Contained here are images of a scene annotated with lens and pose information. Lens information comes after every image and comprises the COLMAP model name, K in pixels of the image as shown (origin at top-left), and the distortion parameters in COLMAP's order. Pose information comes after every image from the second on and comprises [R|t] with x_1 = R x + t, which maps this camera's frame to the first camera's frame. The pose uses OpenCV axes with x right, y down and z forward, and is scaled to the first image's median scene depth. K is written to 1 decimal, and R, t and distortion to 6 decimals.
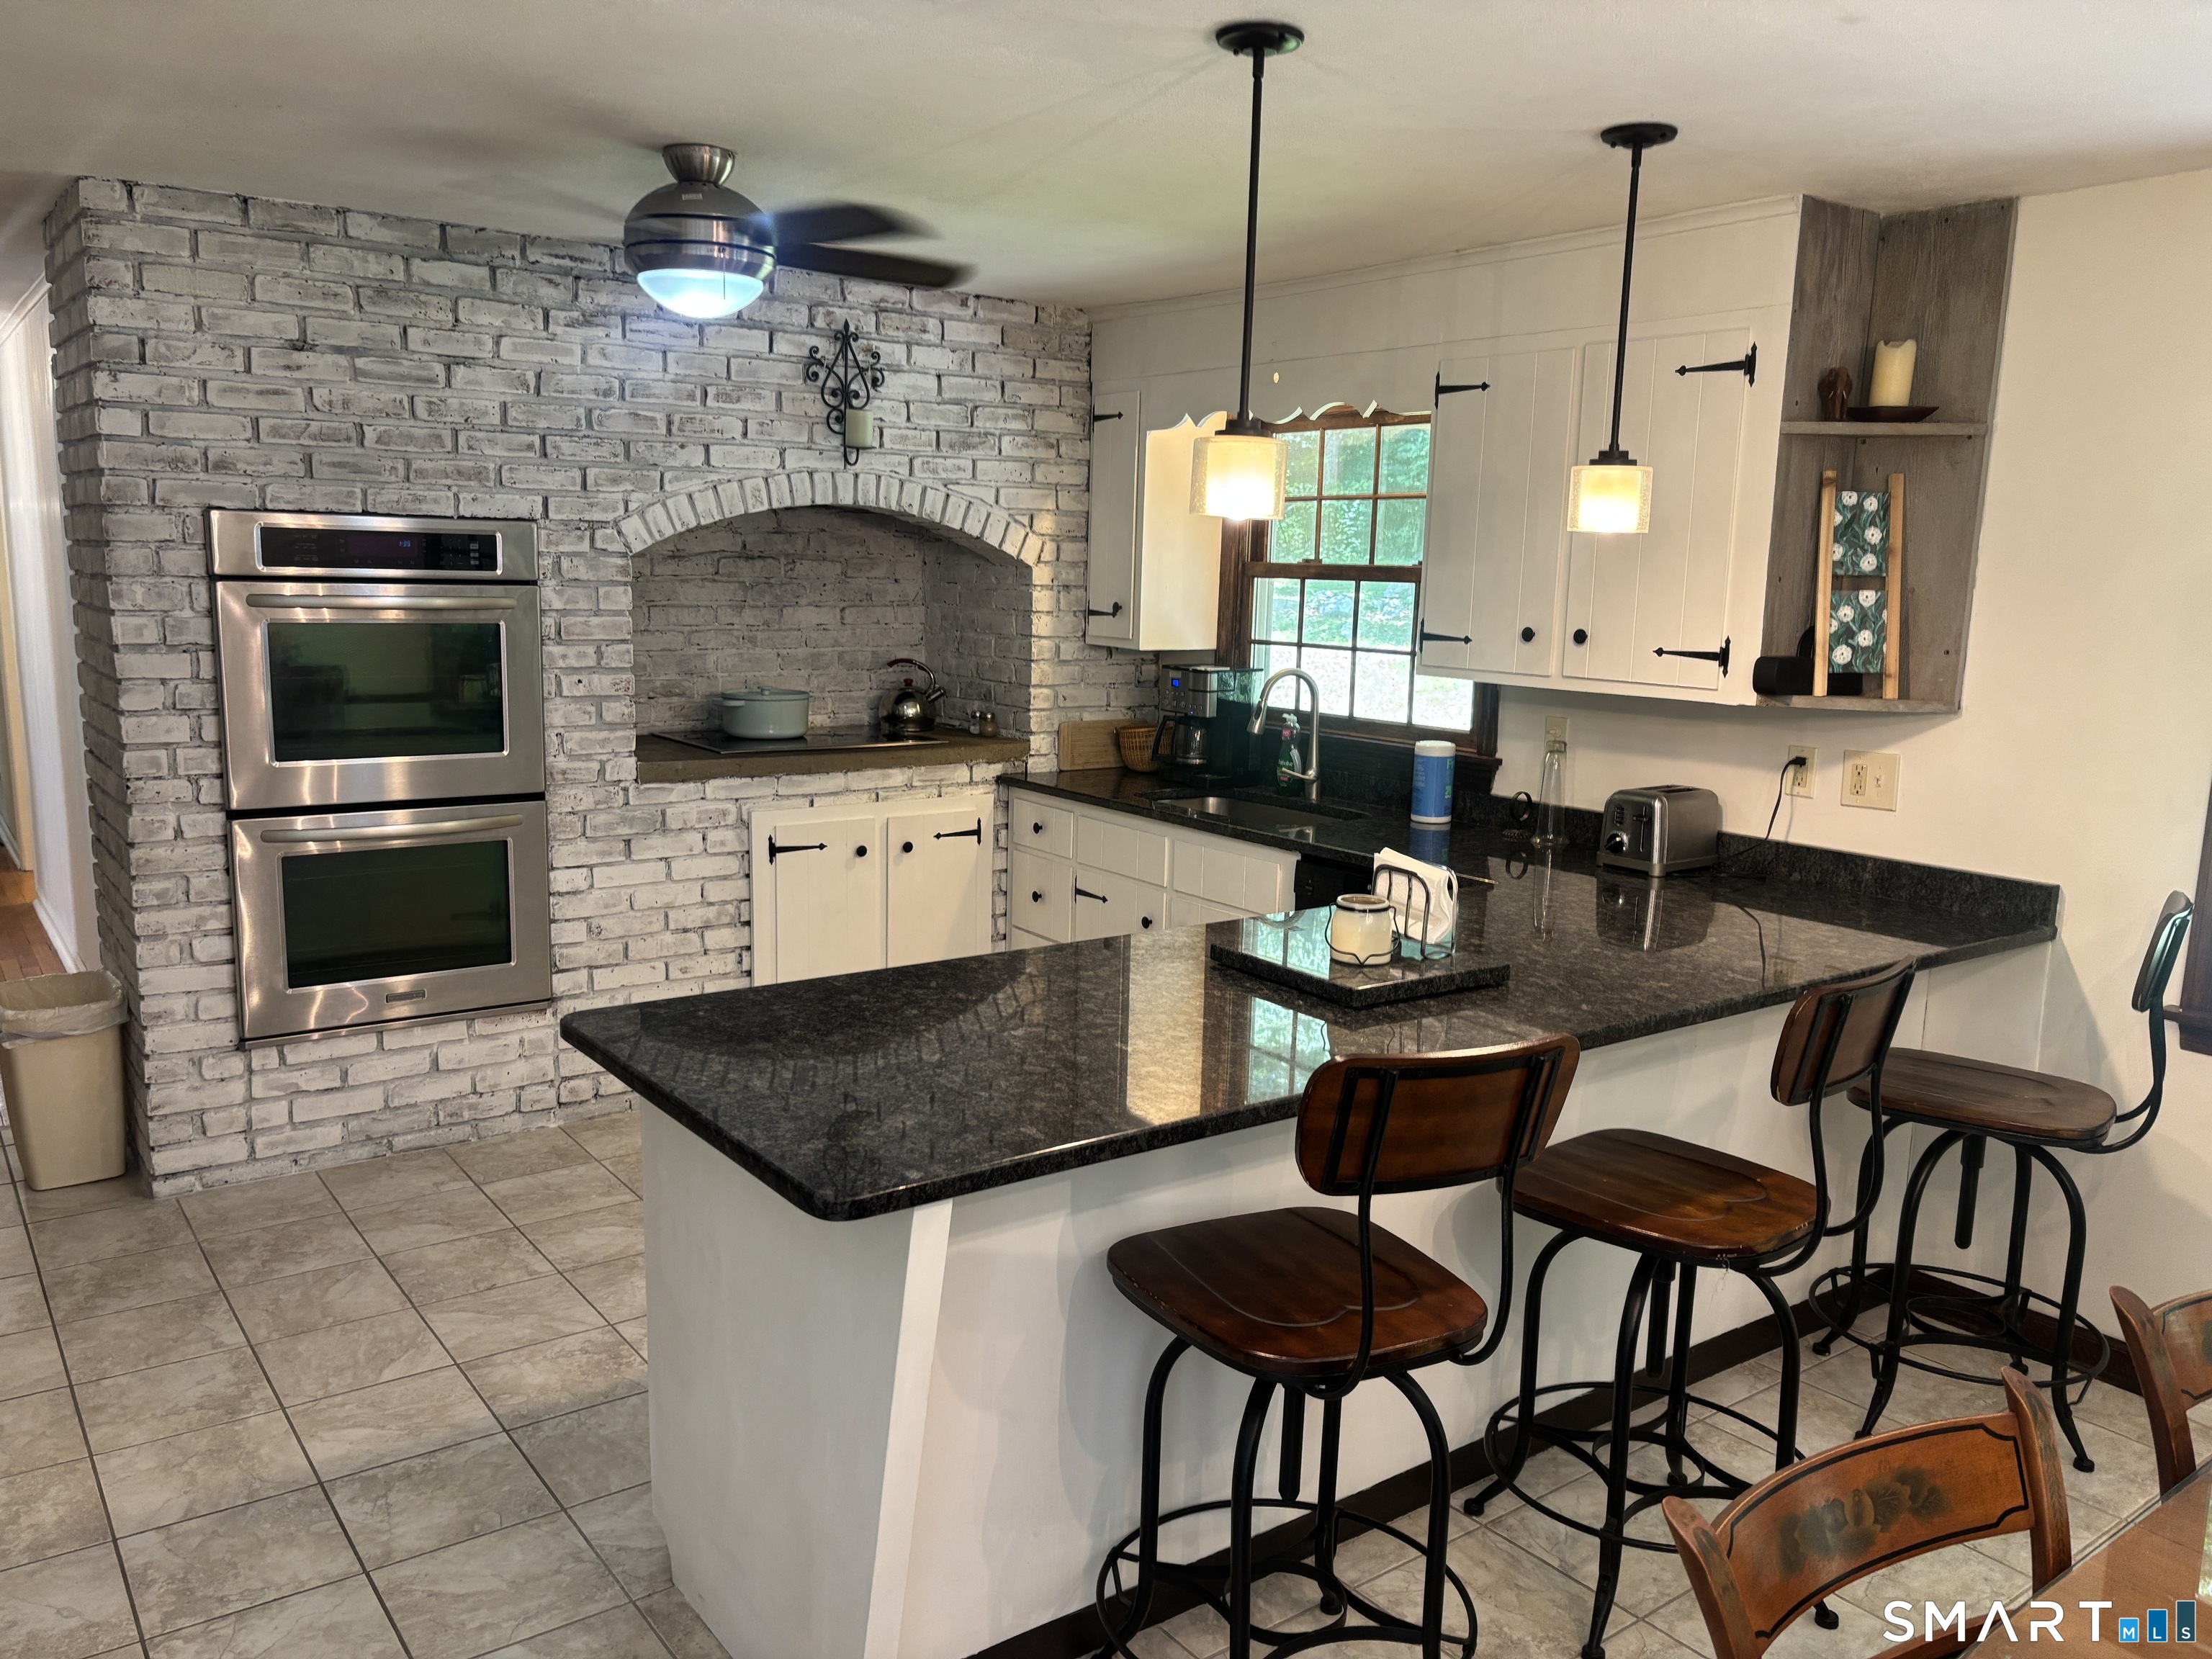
lens RADIAL K [[1673.0, 0, 1114.5], [0, 1673.0, 843.8], [0, 0, 1]] dist [0.033823, -0.035696]
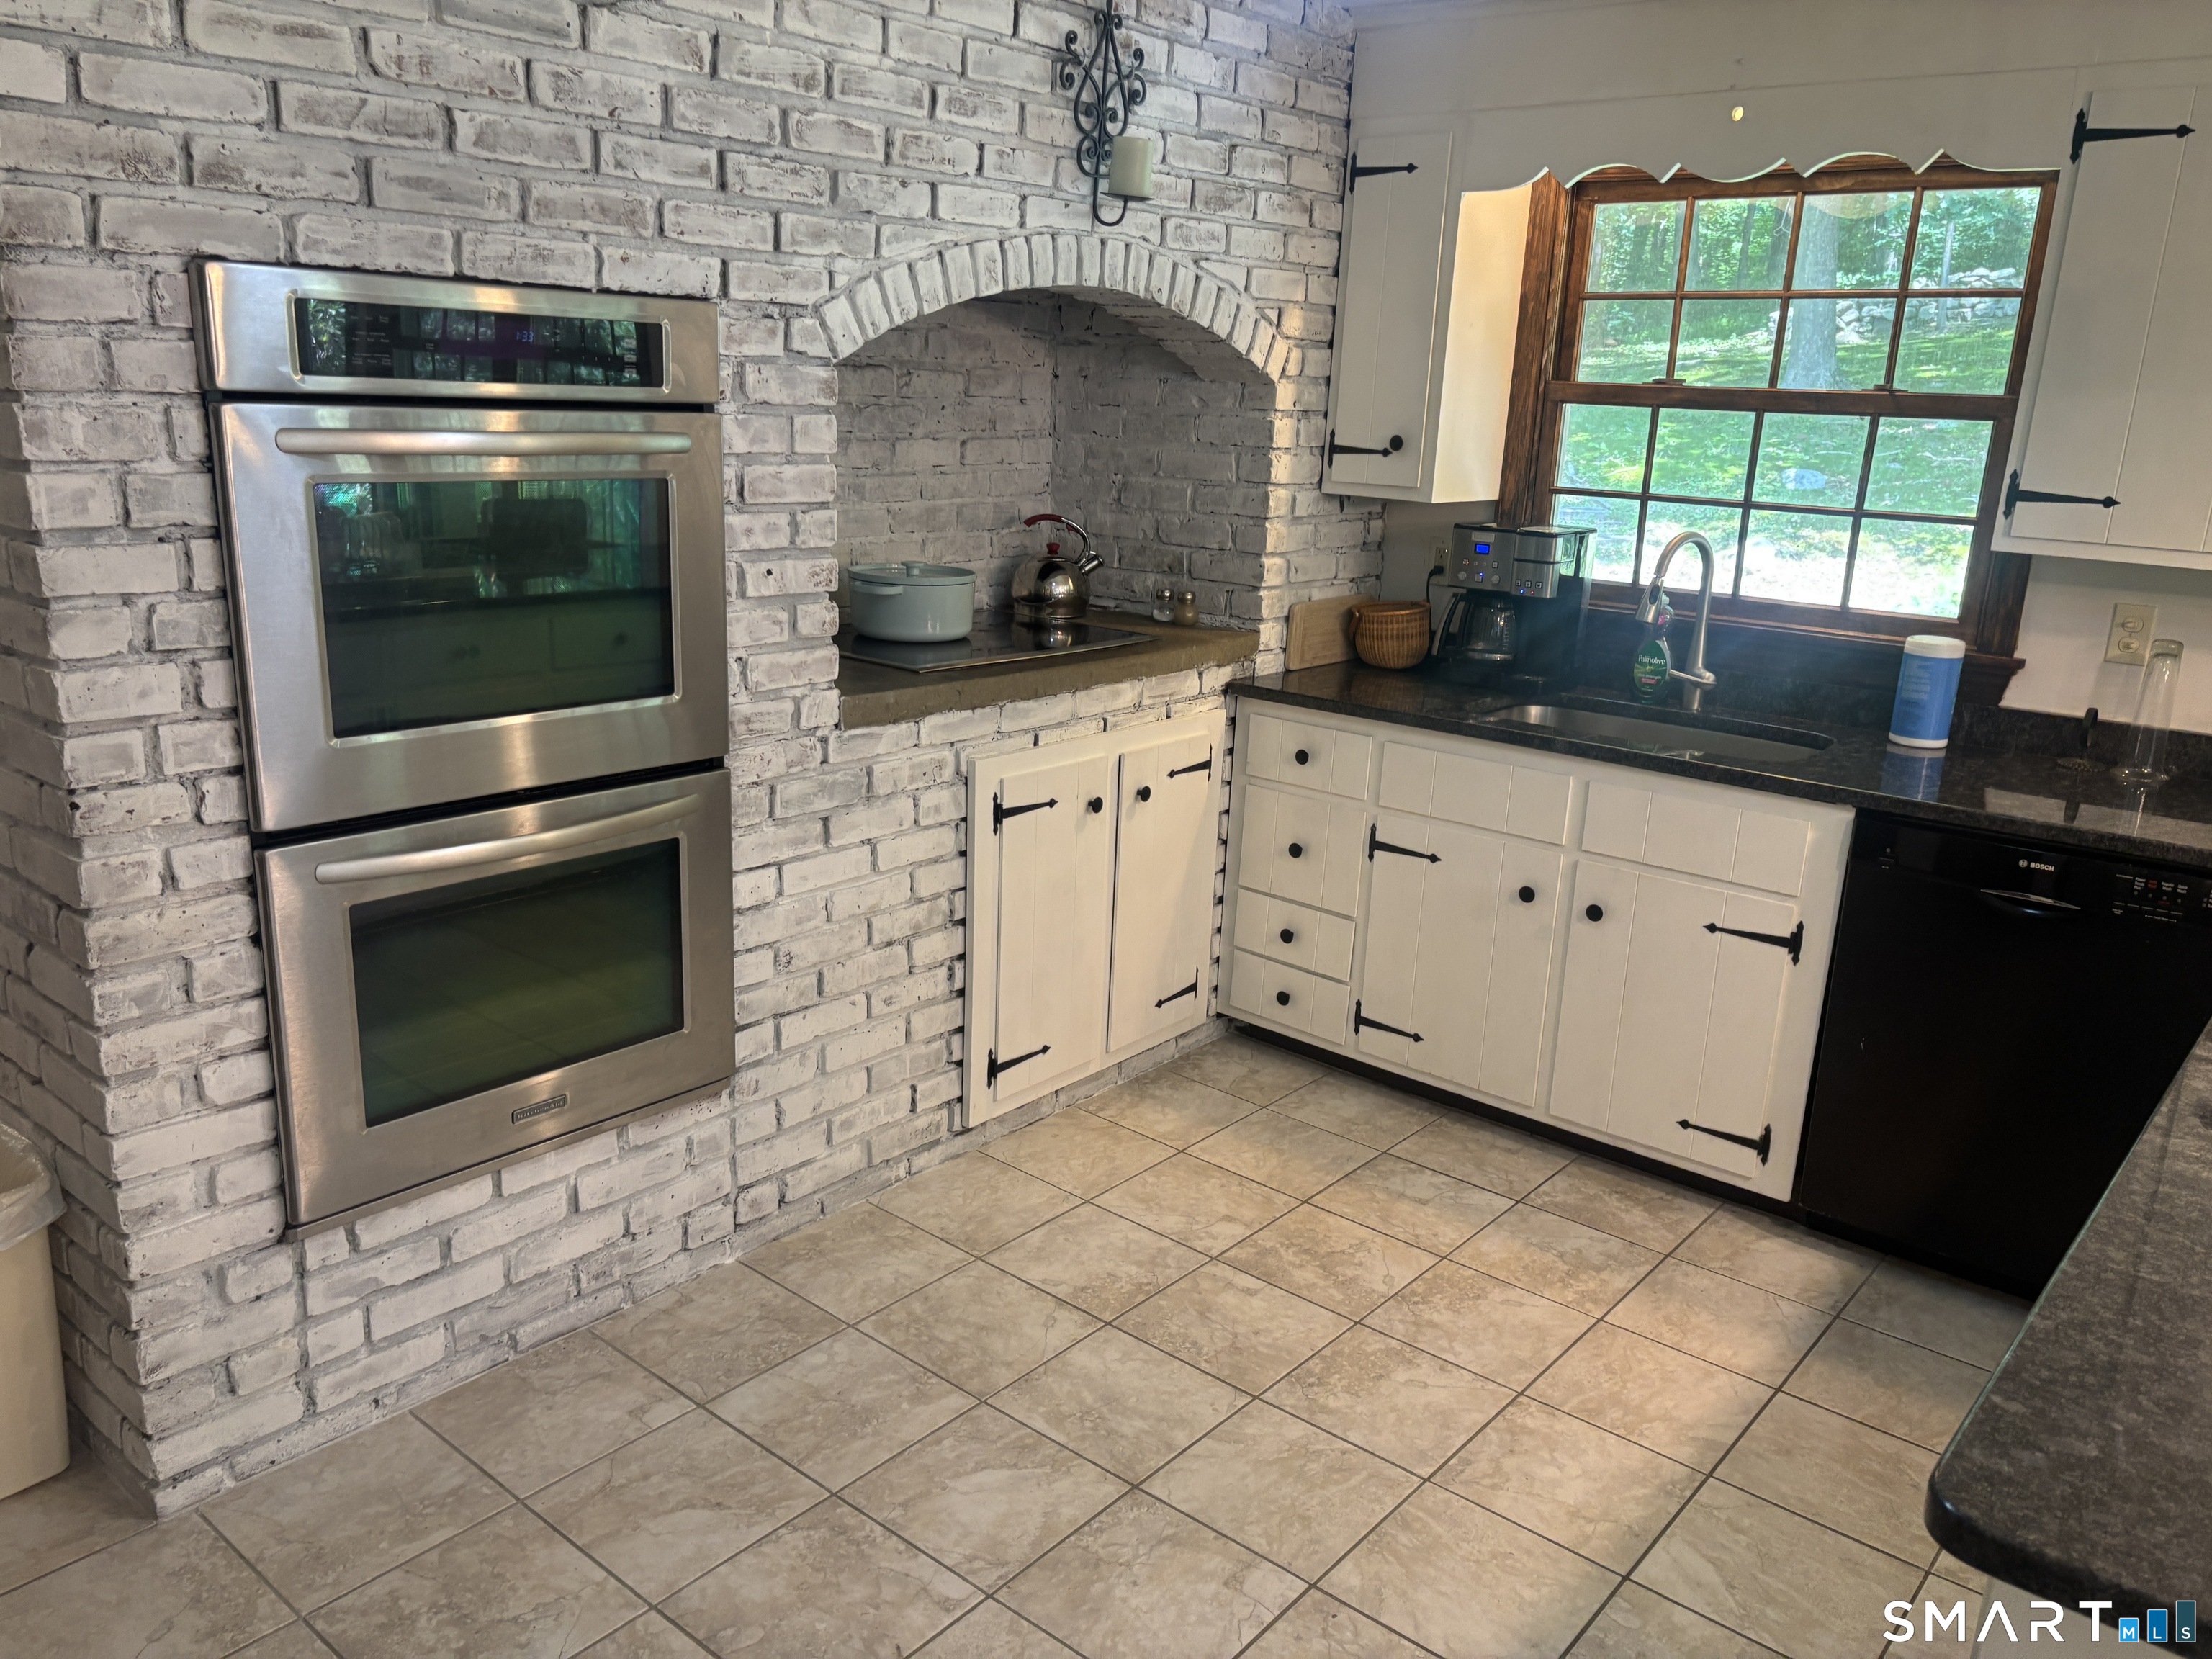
lens RADIAL K [[1673.0, 0, 1105.3], [0, 1673.0, 840.0], [0, 0, 1]] dist [0.033823, -0.035696]
pose [[0.972275, -0.048683, 0.228715, -0.347997], [0.024265, 0.993813, 0.108385, -0.063302], [-0.232576, -0.099831, 0.967441, 0.370410]]
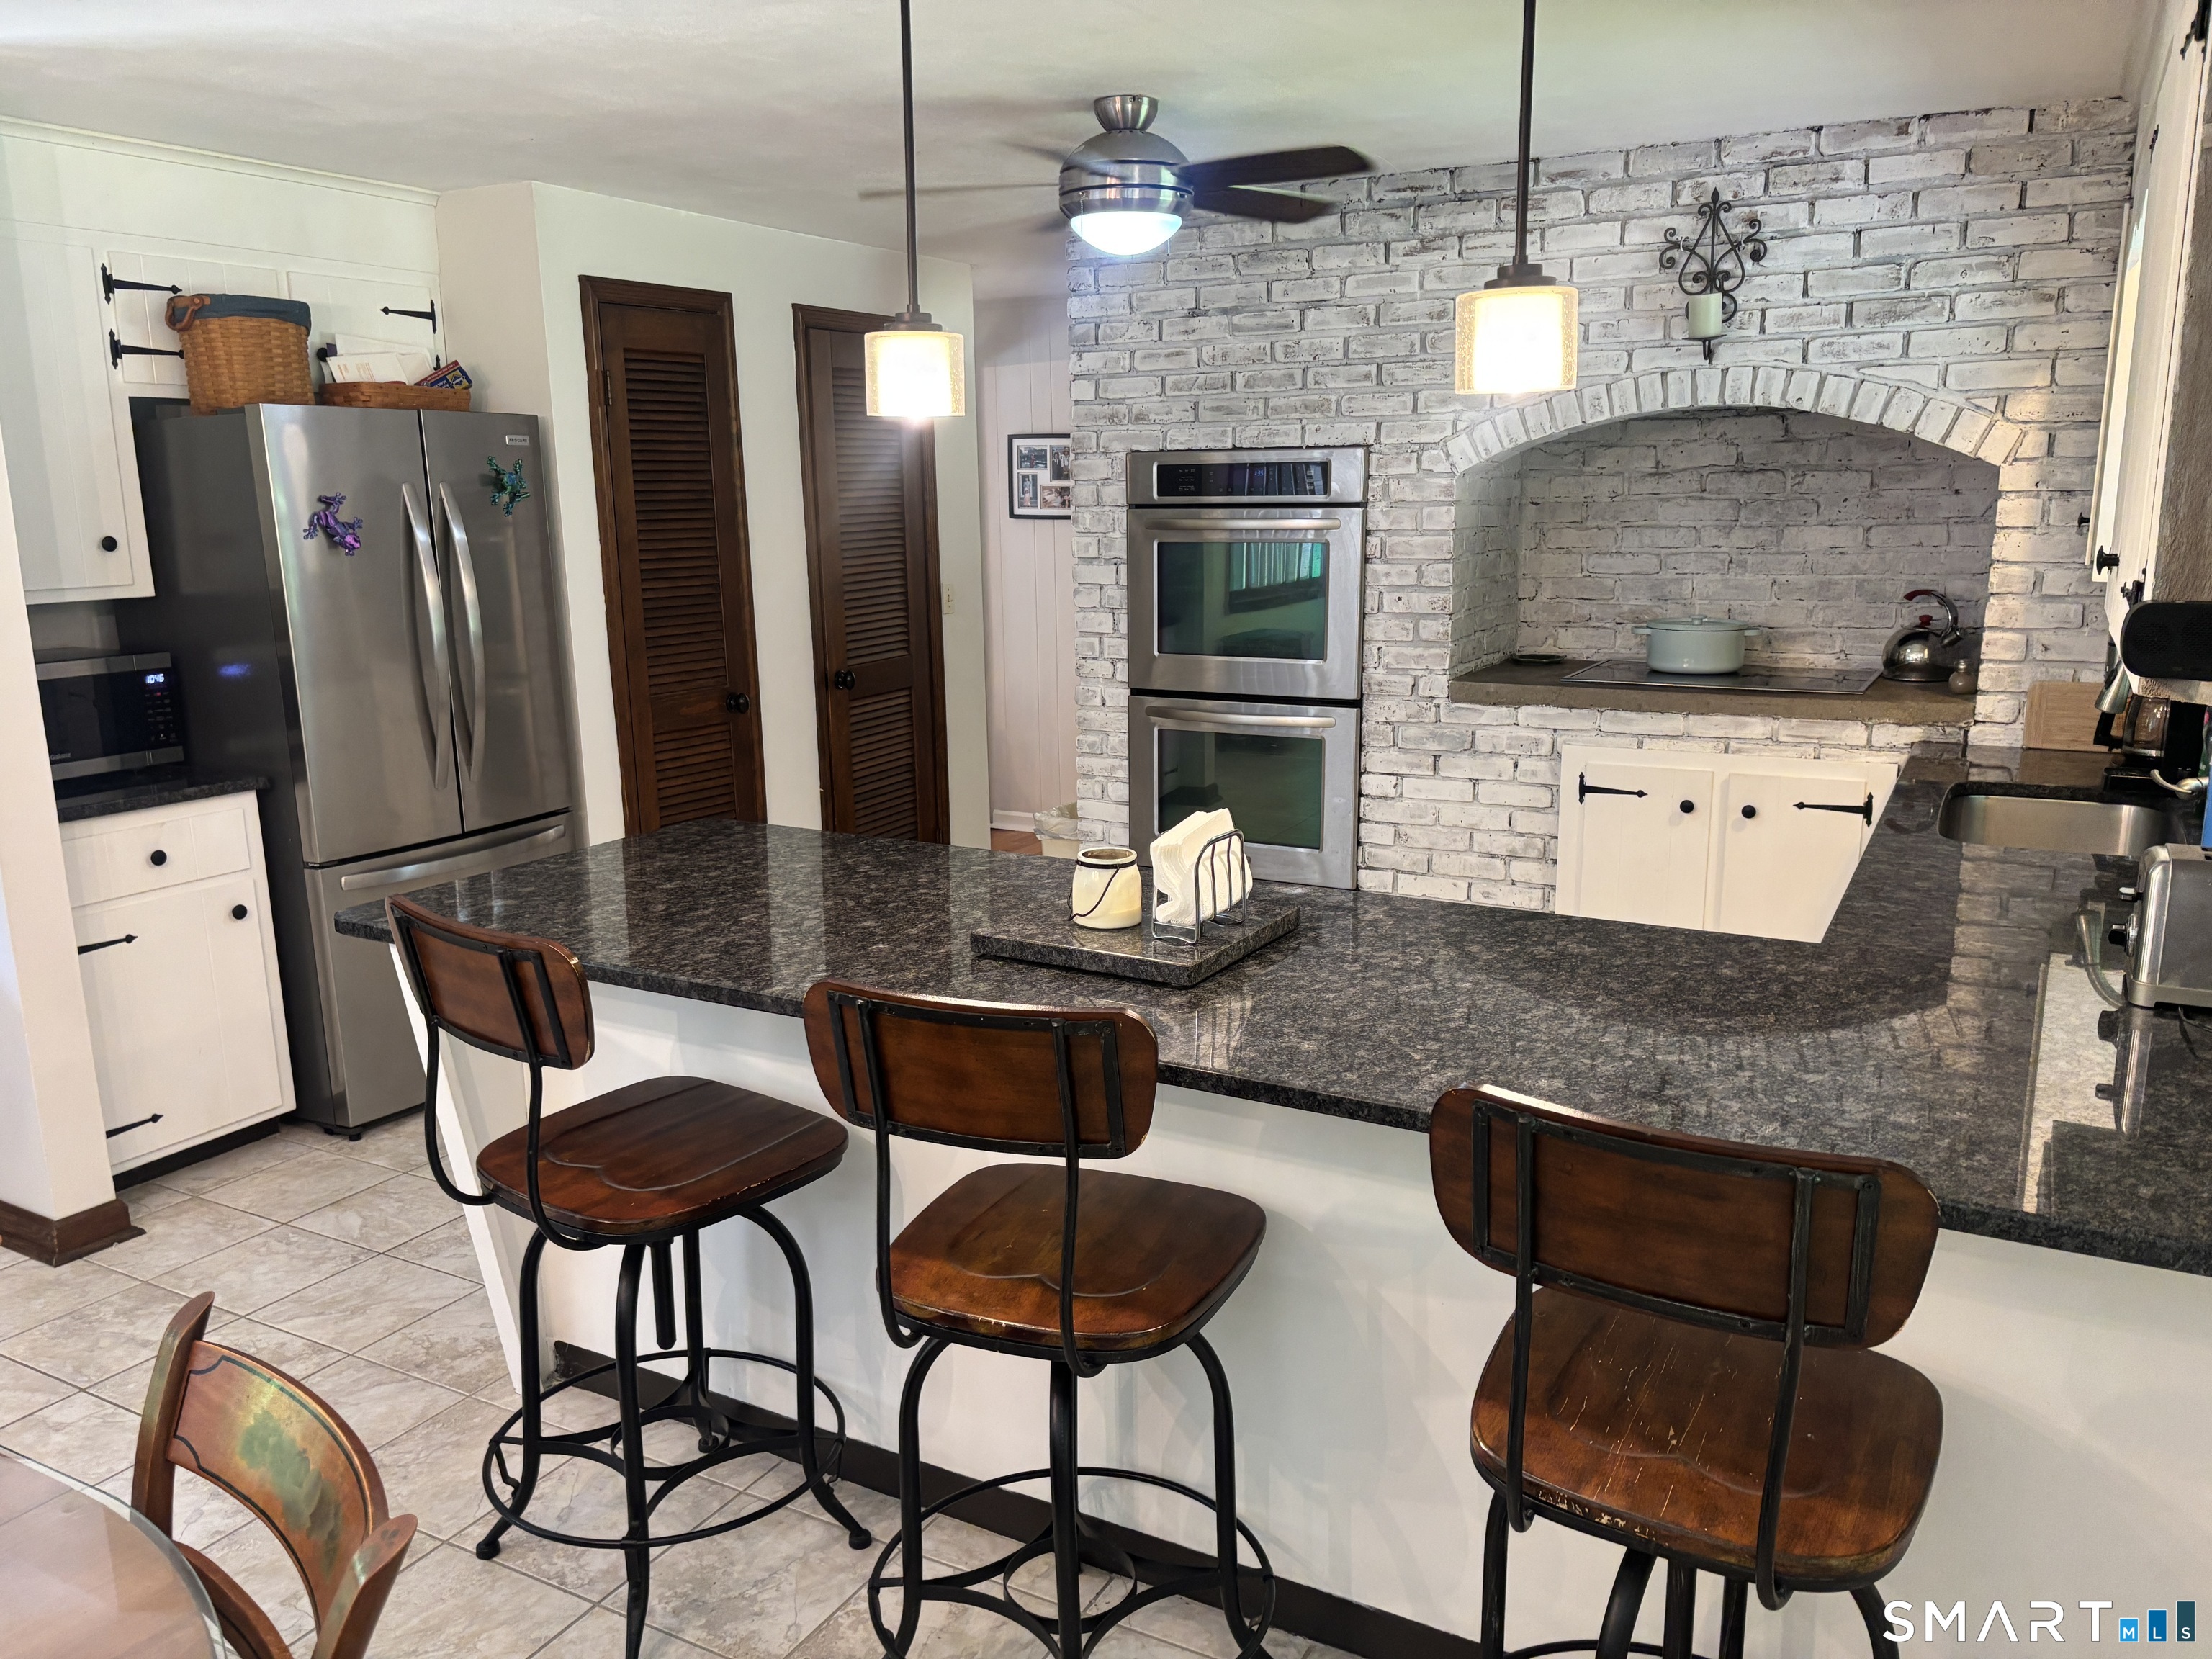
lens RADIAL K [[1673.0, 0, 1098.8], [0, 1673.0, 851.1], [0, 0, 1]] dist [0.033823, -0.035696]
pose [[0.413769, 0.165133, -0.895280, 0.577666], [-0.128931, 0.984129, 0.121934, -0.045109], [0.901206, 0.064977, 0.428493, 0.394158]]
